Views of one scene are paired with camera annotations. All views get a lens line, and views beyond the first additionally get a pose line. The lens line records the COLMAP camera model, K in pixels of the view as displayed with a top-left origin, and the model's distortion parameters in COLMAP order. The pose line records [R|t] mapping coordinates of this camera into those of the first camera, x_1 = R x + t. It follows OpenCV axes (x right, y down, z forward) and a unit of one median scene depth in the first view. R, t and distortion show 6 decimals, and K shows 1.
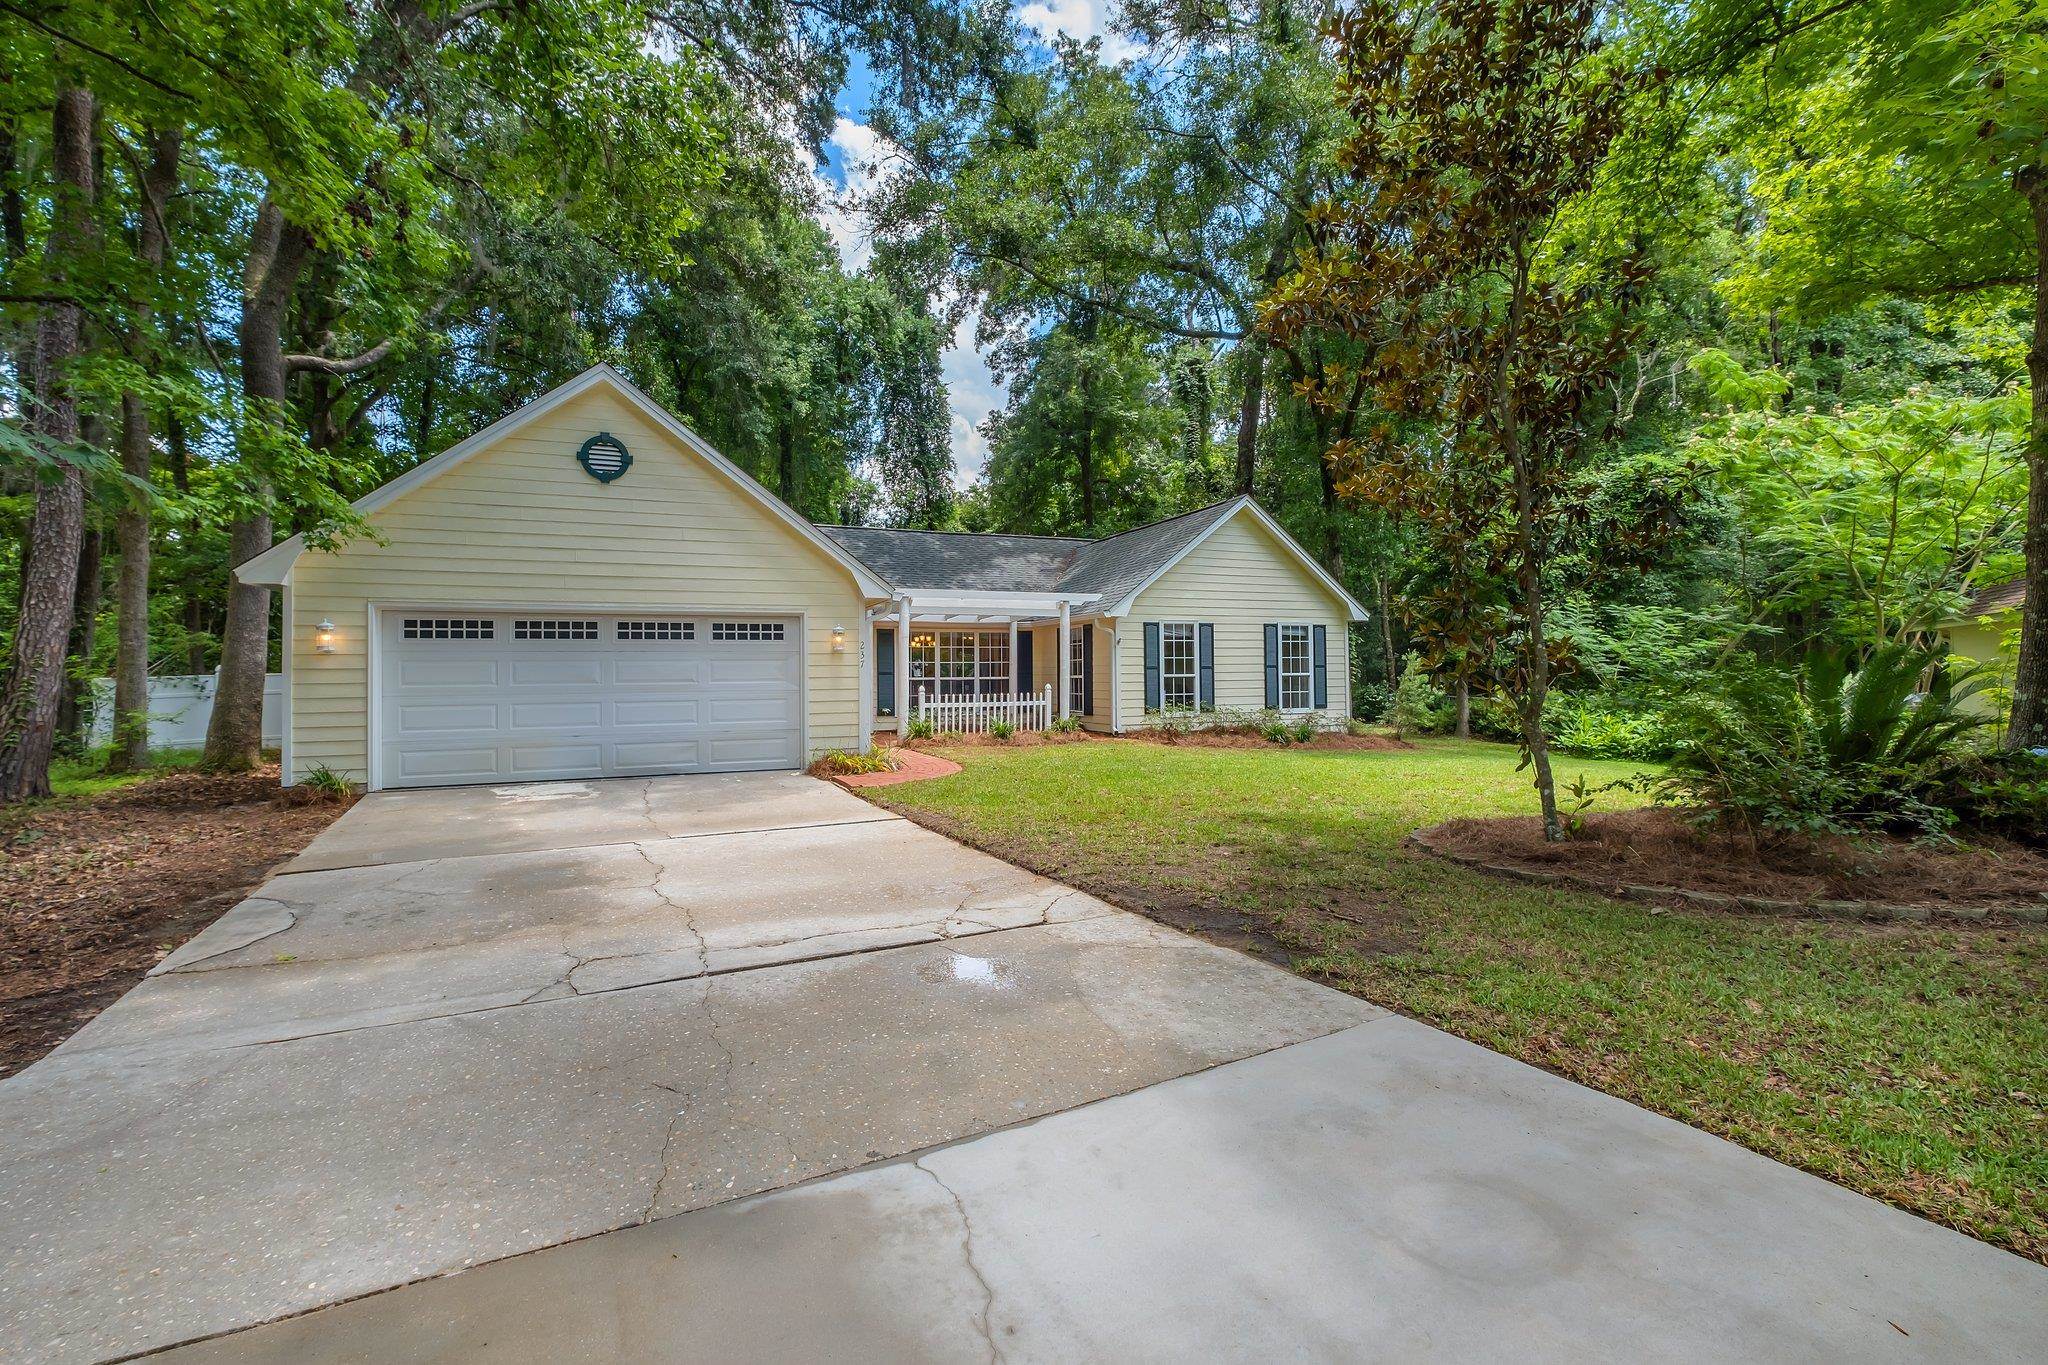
lens RADIAL K [[882.5, 0, 1019.3], [0, 882.5, 667.5], [0, 0, 1]] dist [0.001851, 0.000108]
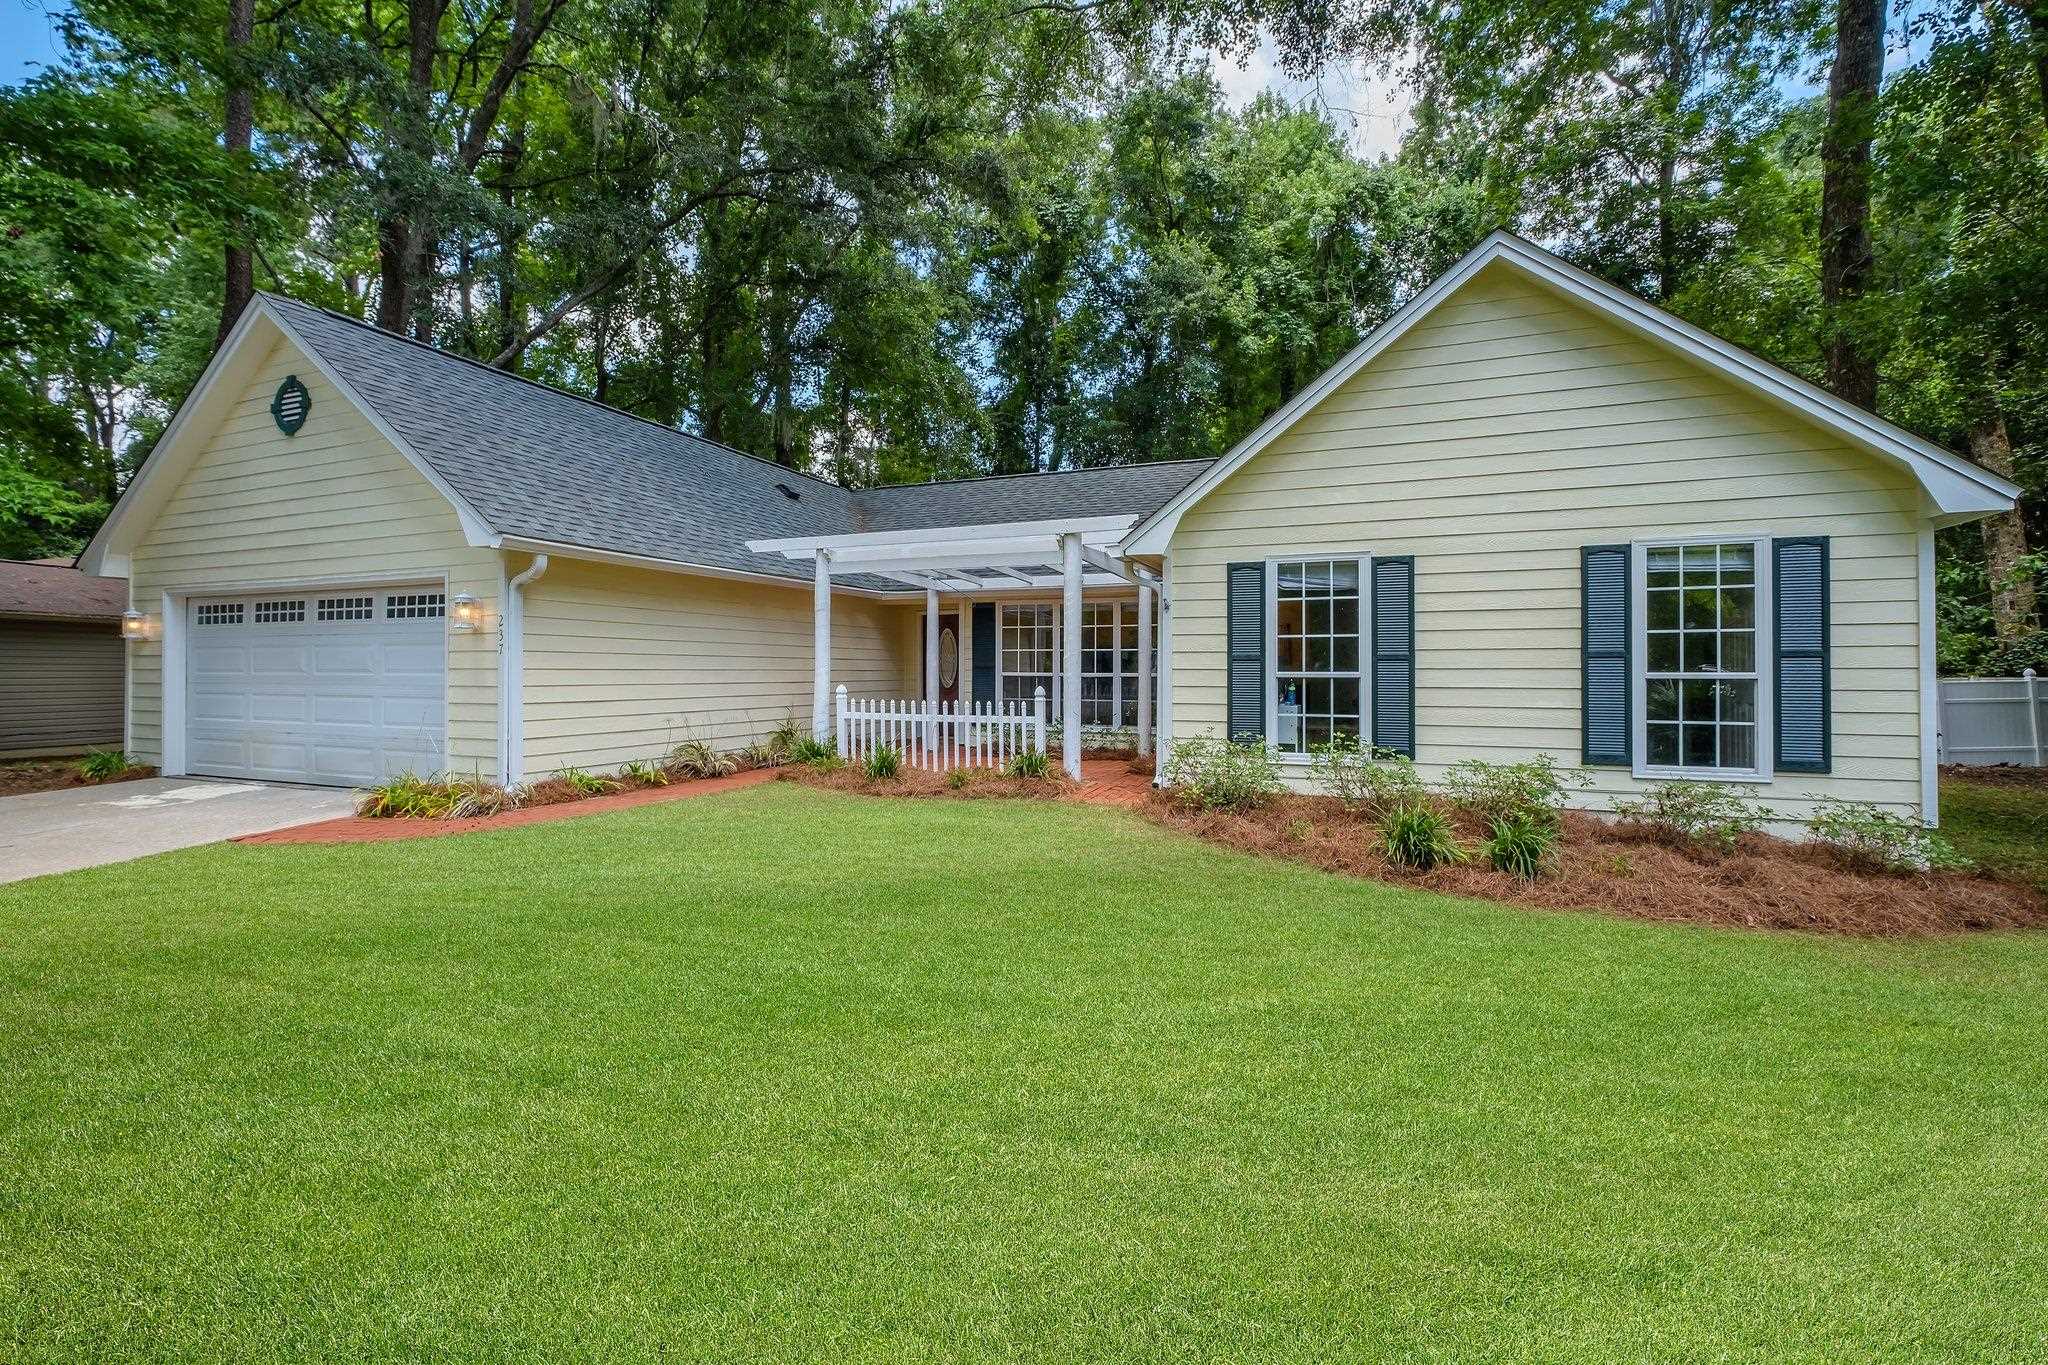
lens RADIAL K [[882.5, 0, 1019.3], [0, 882.5, 667.5], [0, 0, 1]] dist [0.001851, 0.000108]
pose [[0.710483, 0.008877, -0.703659, 0.440555], [-0.003220, 0.999951, 0.009364, 0.001965], [0.703707, -0.004387, 0.710476, 0.629216]]
